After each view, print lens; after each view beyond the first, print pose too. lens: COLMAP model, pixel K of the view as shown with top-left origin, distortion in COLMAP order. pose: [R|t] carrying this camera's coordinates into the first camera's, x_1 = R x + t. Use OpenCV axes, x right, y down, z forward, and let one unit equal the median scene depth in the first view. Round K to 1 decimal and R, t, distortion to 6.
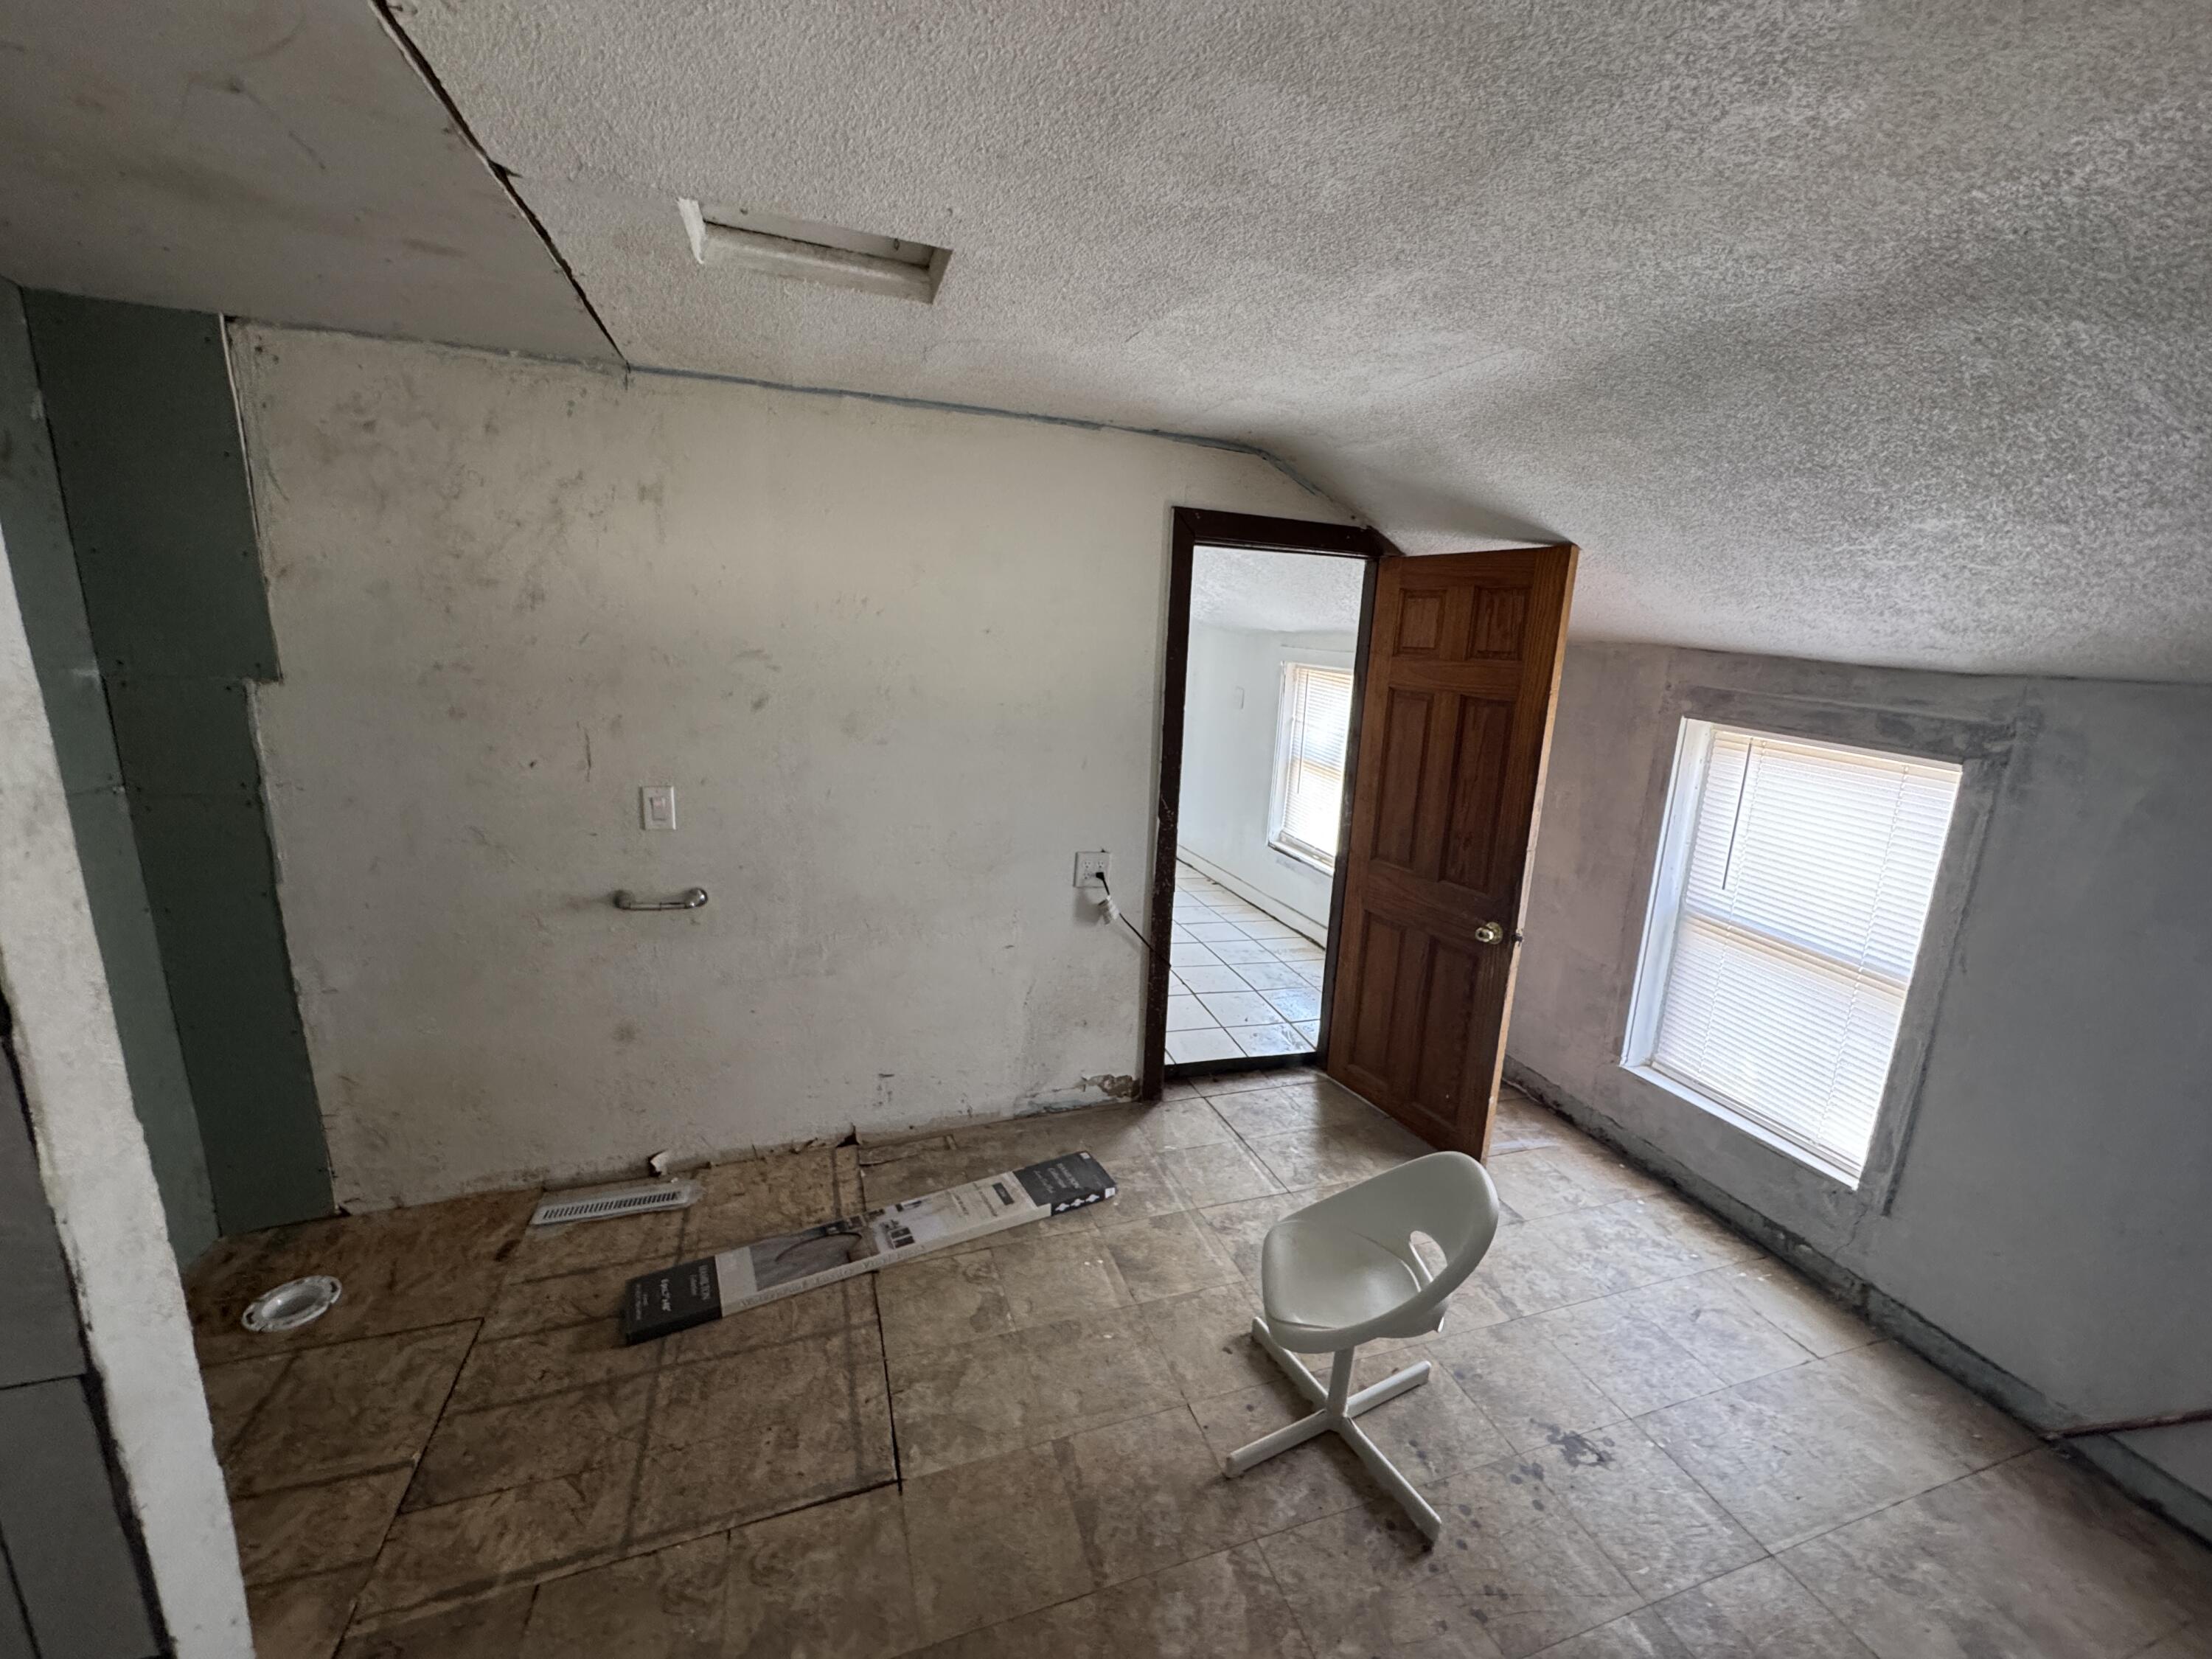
lens RADIAL K [[884.6, 0, 1112.2], [0, 884.6, 831.7], [0, 0, 1]] dist [-0.002011, -0.000086]
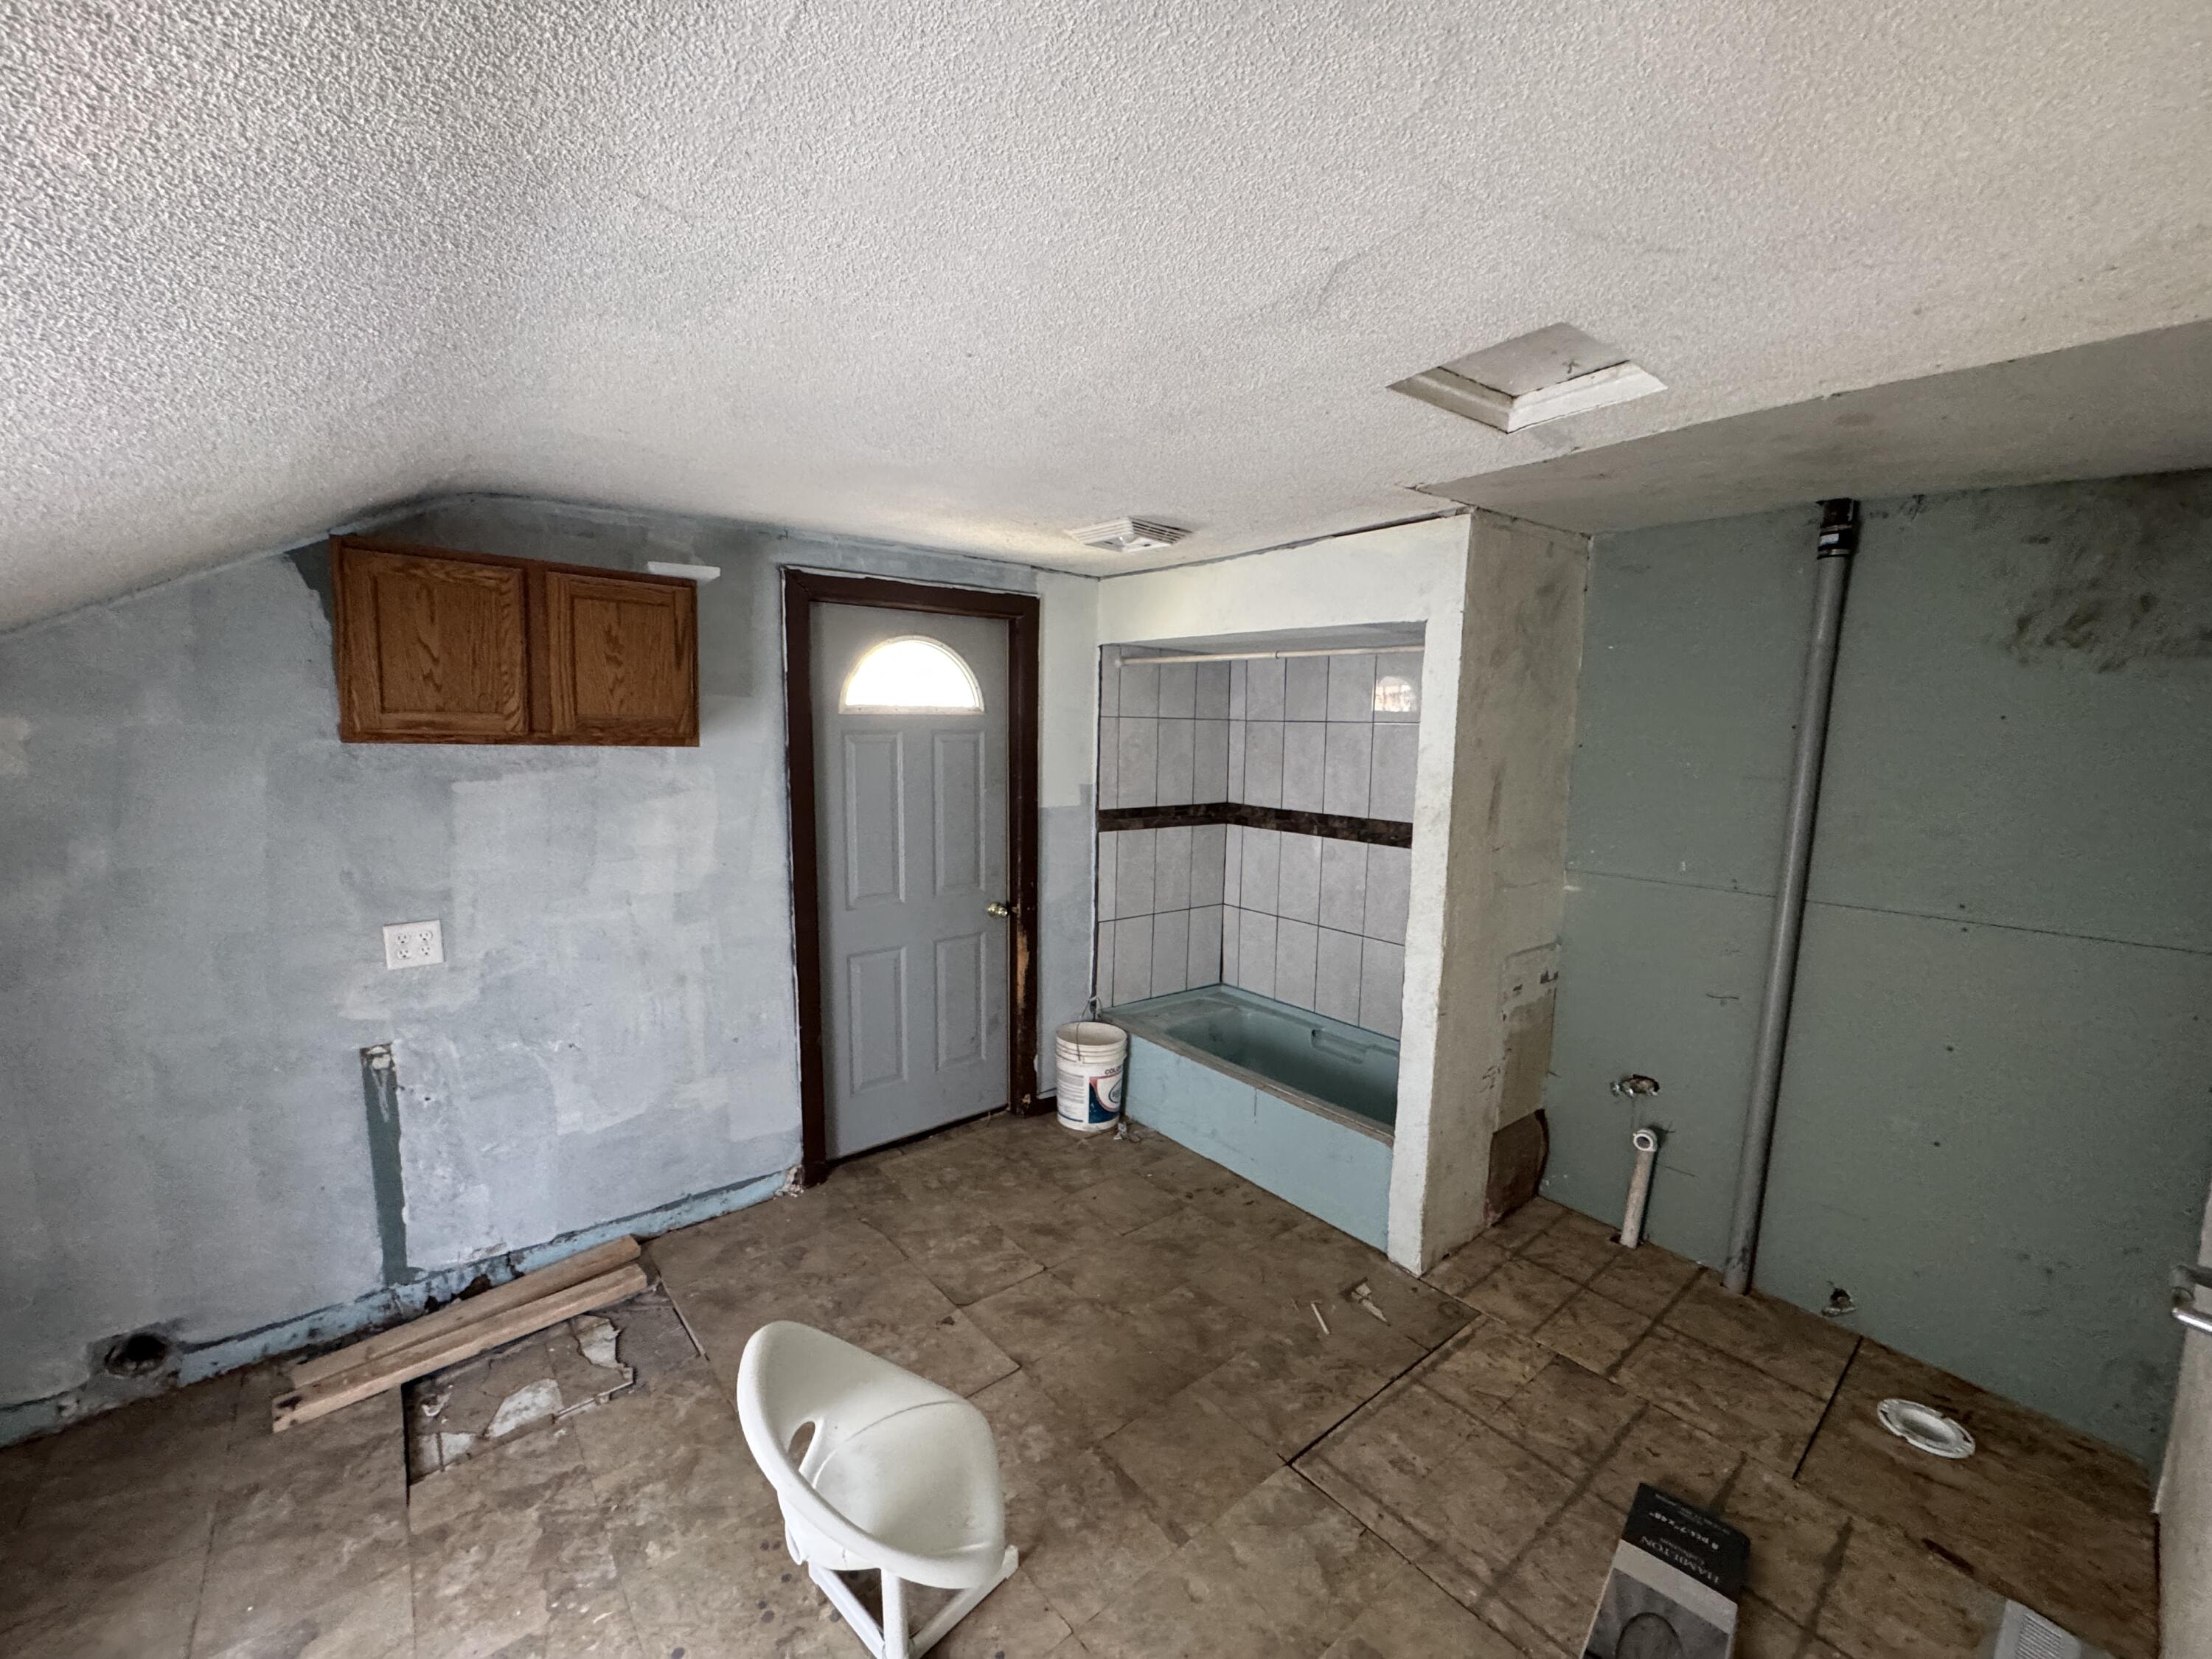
lens RADIAL K [[884.6, 0, 1102.3], [0, 884.6, 831.4], [0, 0, 1]] dist [-0.002011, -0.000086]
pose [[-0.934865, -0.017712, -0.354562, 0.372190], [-0.132473, 0.944017, 0.302130, -0.329601], [0.329361, 0.329420, -0.884875, 1.505039]]
